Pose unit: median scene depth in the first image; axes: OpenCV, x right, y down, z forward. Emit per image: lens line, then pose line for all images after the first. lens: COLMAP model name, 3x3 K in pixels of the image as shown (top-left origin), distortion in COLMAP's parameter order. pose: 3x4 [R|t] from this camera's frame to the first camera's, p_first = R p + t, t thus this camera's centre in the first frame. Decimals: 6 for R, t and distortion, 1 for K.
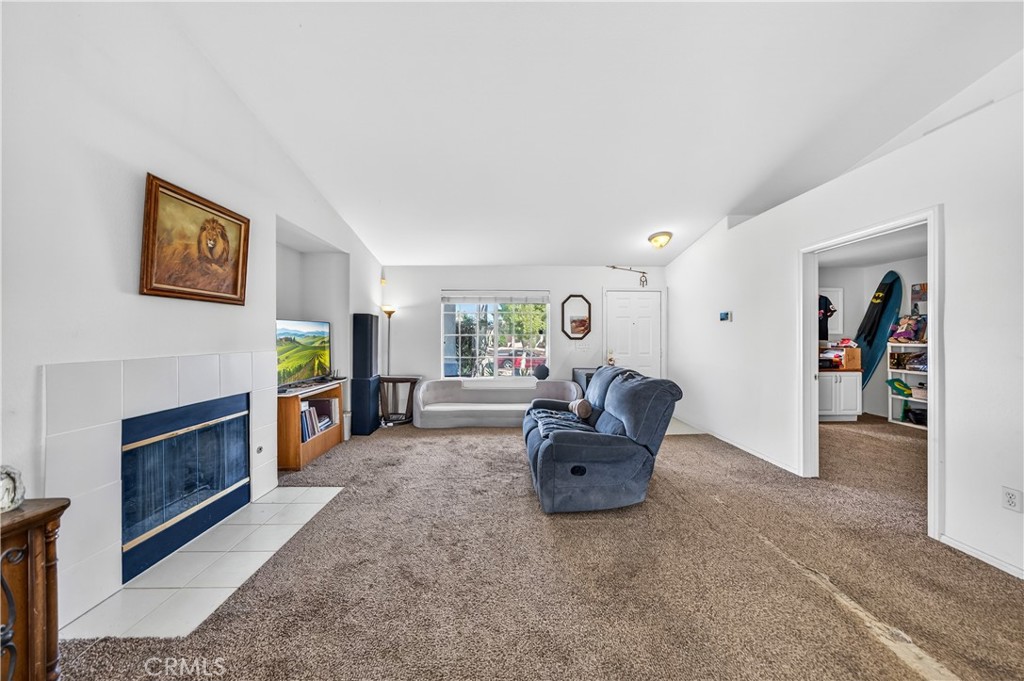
lens RADIAL K [[350.7, 0, 509.4], [0, 350.7, 336.5], [0, 0, 1]] dist [-0.006689, 0.002509]
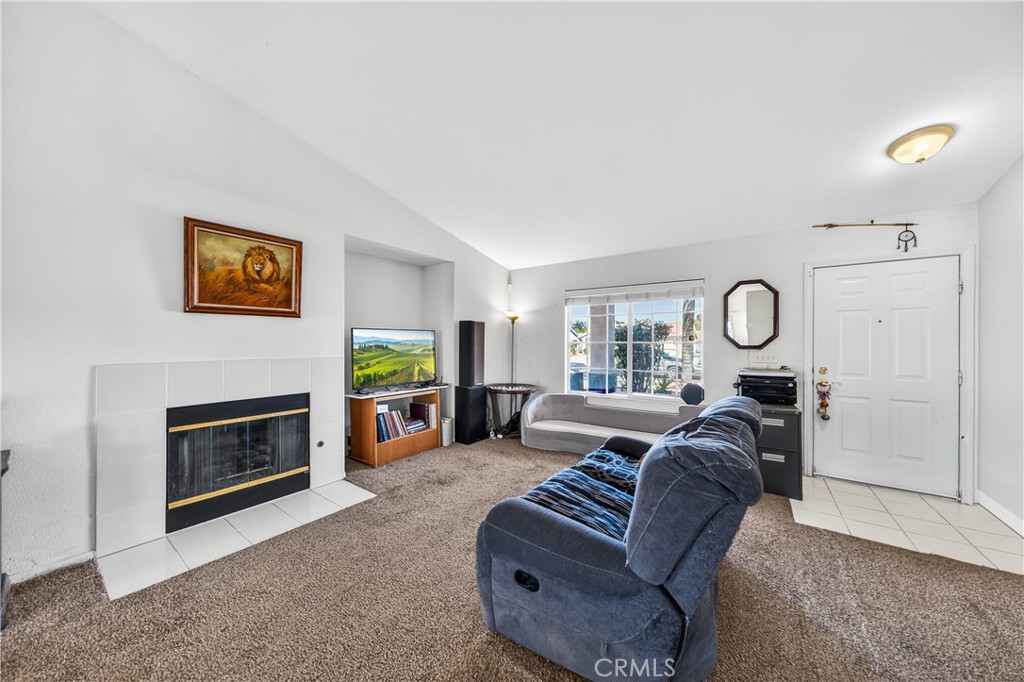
lens RADIAL K [[350.7, 0, 512.6], [0, 350.7, 342.7], [0, 0, 1]] dist [-0.006689, 0.002509]
pose [[0.800804, 0.002615, -0.598921, 0.470787], [-0.001567, 0.999996, 0.002271, -0.008811], [0.598924, -0.000880, 0.800805, 0.473995]]
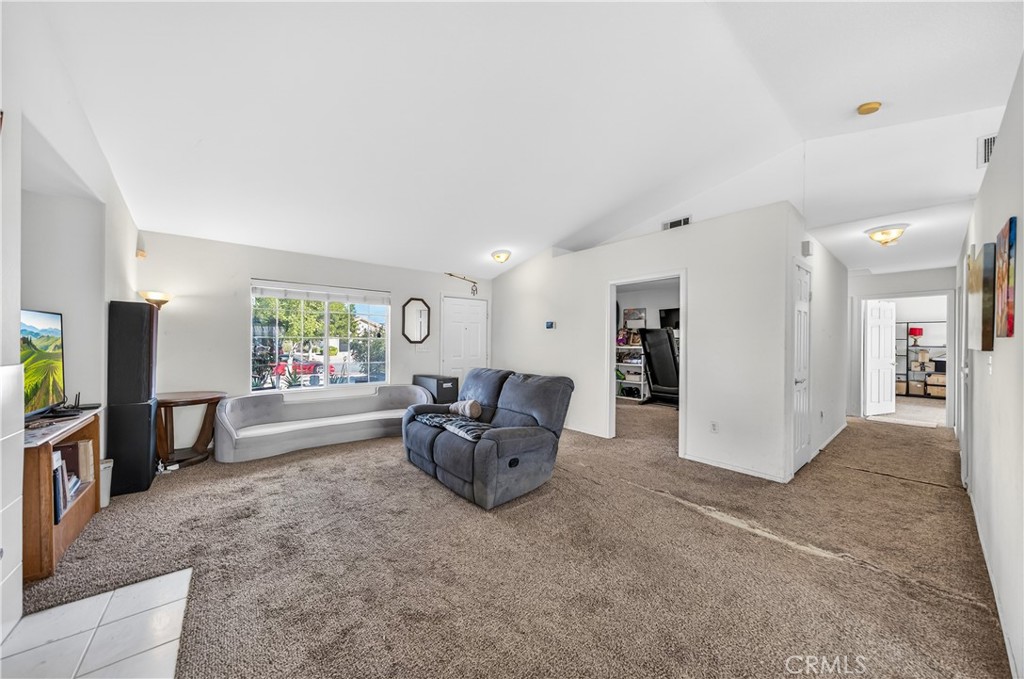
lens RADIAL K [[350.7, 0, 508.0], [0, 350.7, 340.6], [0, 0, 1]] dist [-0.006689, 0.002509]
pose [[0.787045, 0.006825, 0.616858, -0.451279], [-0.008559, 0.999963, -0.000143, -0.000726], [-0.616837, -0.005168, 0.787074, 0.128928]]
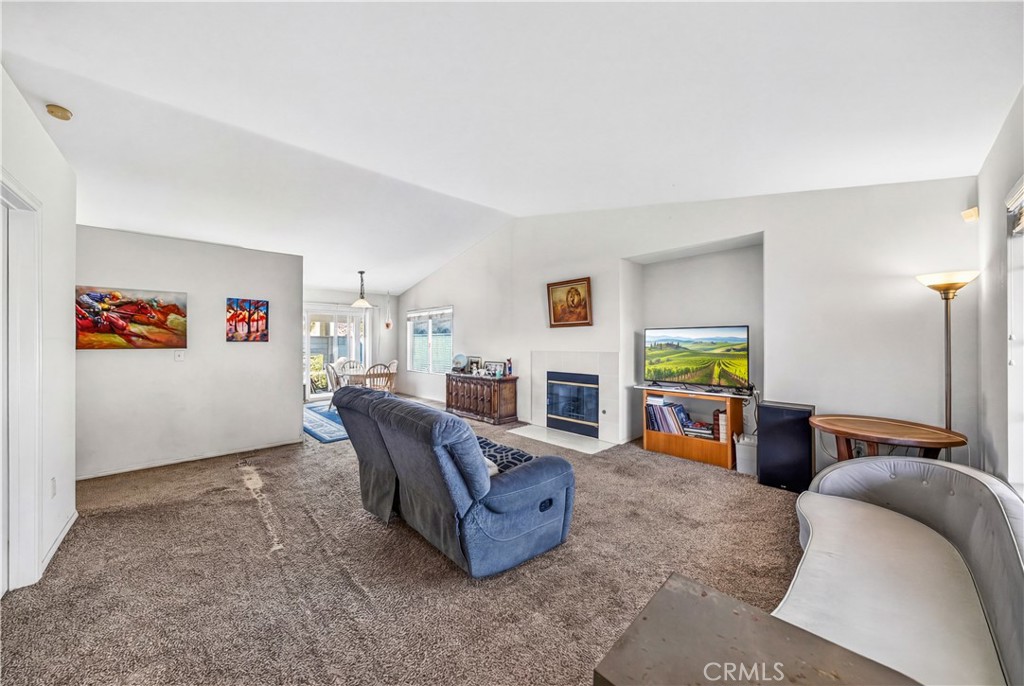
lens RADIAL K [[350.7, 0, 502.5], [0, 350.7, 341.7], [0, 0, 1]] dist [-0.006689, 0.002509]
pose [[-0.753467, 0.004297, -0.657472, 0.732640], [0.006160, 0.999981, -0.000524, -0.007089], [0.657457, -0.004445, -0.753479, 1.958718]]
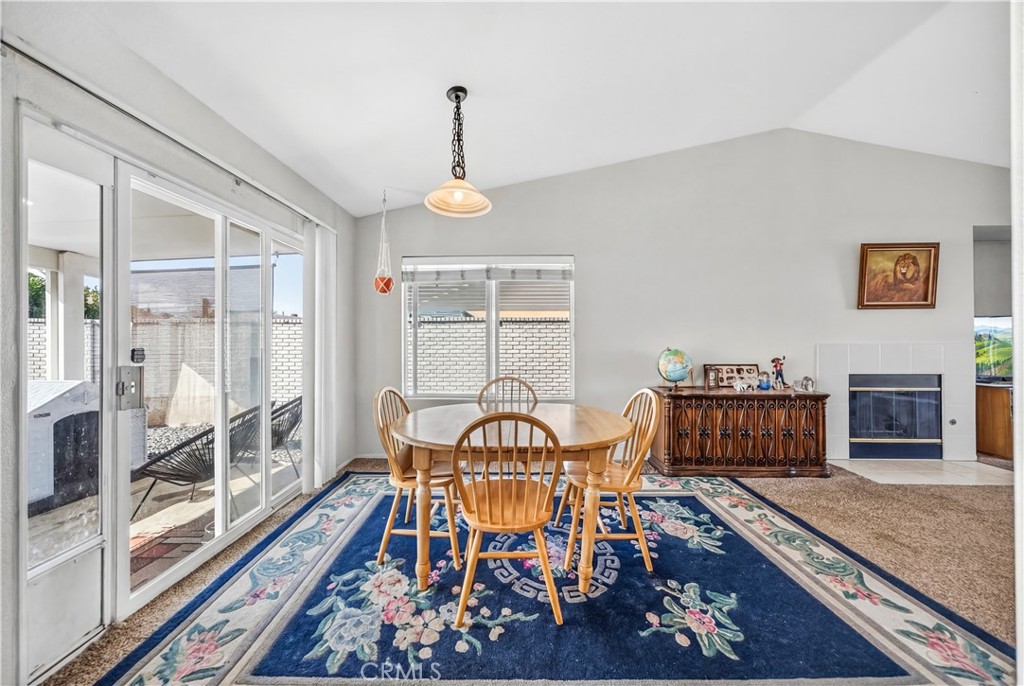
lens RADIAL K [[350.7, 0, 512.5], [0, 350.7, 326.4], [0, 0, 1]] dist [-0.006689, 0.002509]
pose [[-0.044598, -0.001818, -0.999003, 0.615393], [0.001700, 0.999997, -0.001896, -0.019435], [0.999004, -0.001783, -0.044594, -0.527028]]
